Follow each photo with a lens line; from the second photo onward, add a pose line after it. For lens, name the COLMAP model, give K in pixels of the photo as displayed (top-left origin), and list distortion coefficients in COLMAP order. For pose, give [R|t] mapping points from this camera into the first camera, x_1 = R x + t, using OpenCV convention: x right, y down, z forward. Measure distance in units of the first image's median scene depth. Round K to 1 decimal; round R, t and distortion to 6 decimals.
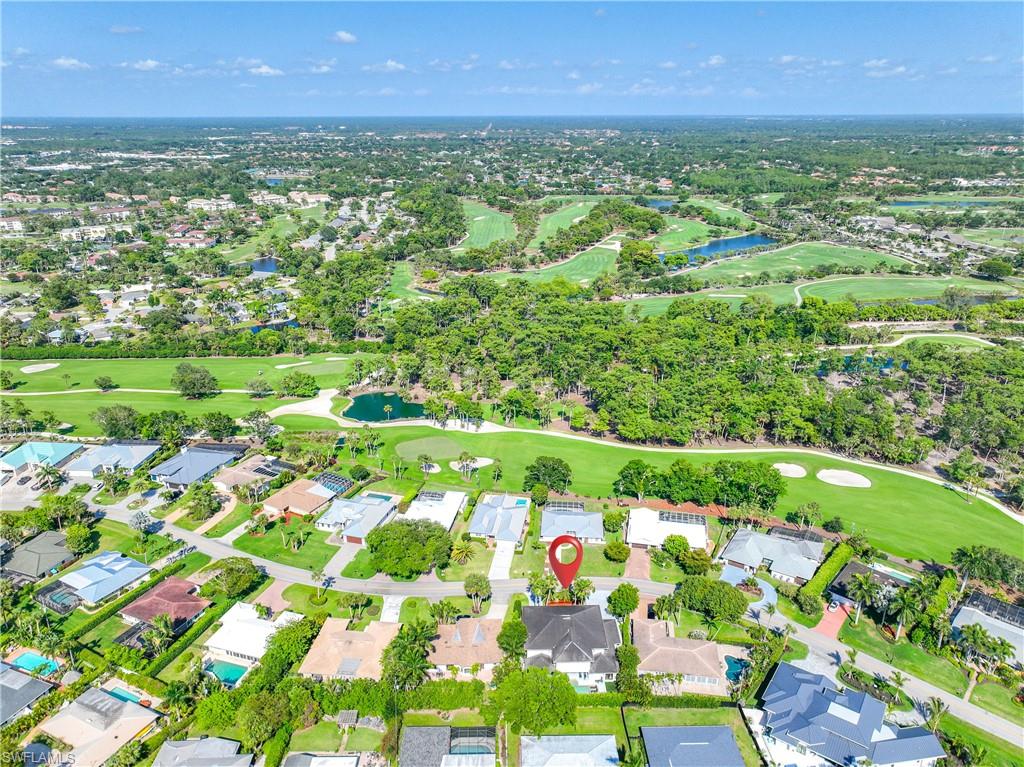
lens RADIAL K [[715.6, 0, 512.2], [0, 715.6, 384.5], [0, 0, 1]] dist [0.007661, 0.012489]
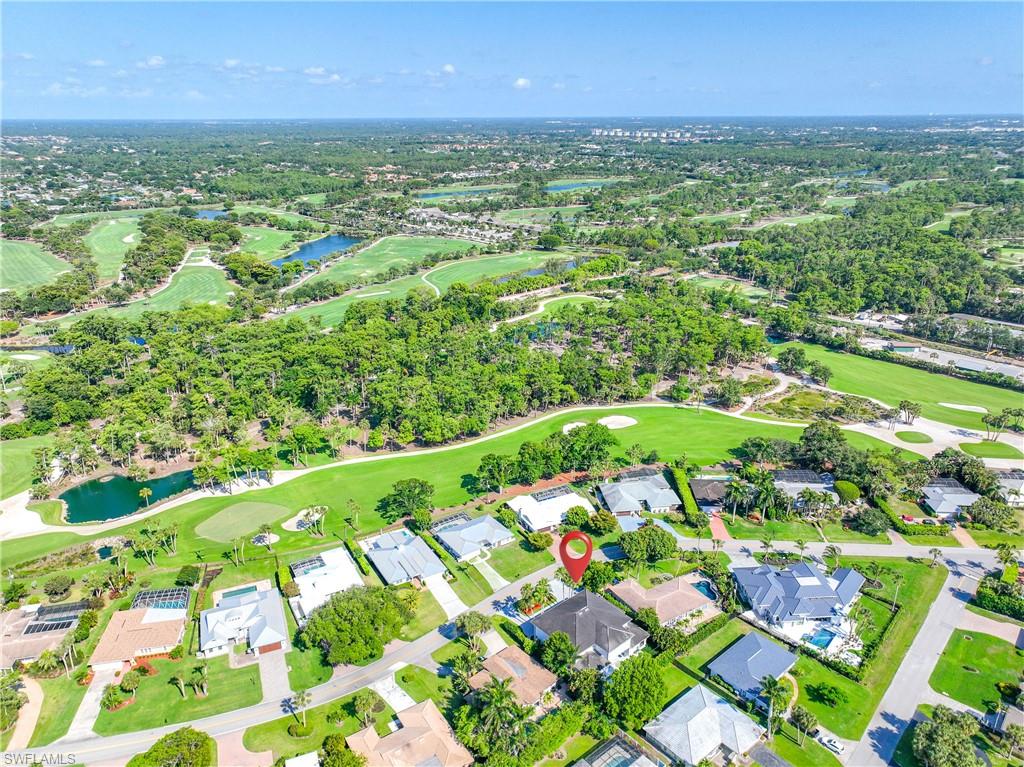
lens RADIAL K [[715.6, 0, 511.3], [0, 715.6, 383.5], [0, 0, 1]] dist [0.007661, 0.012489]
pose [[0.775334, -0.226327, 0.589604, -0.158042], [0.229907, 0.970672, 0.070276, -0.024070], [-0.588218, 0.081066, 0.804629, 0.065781]]
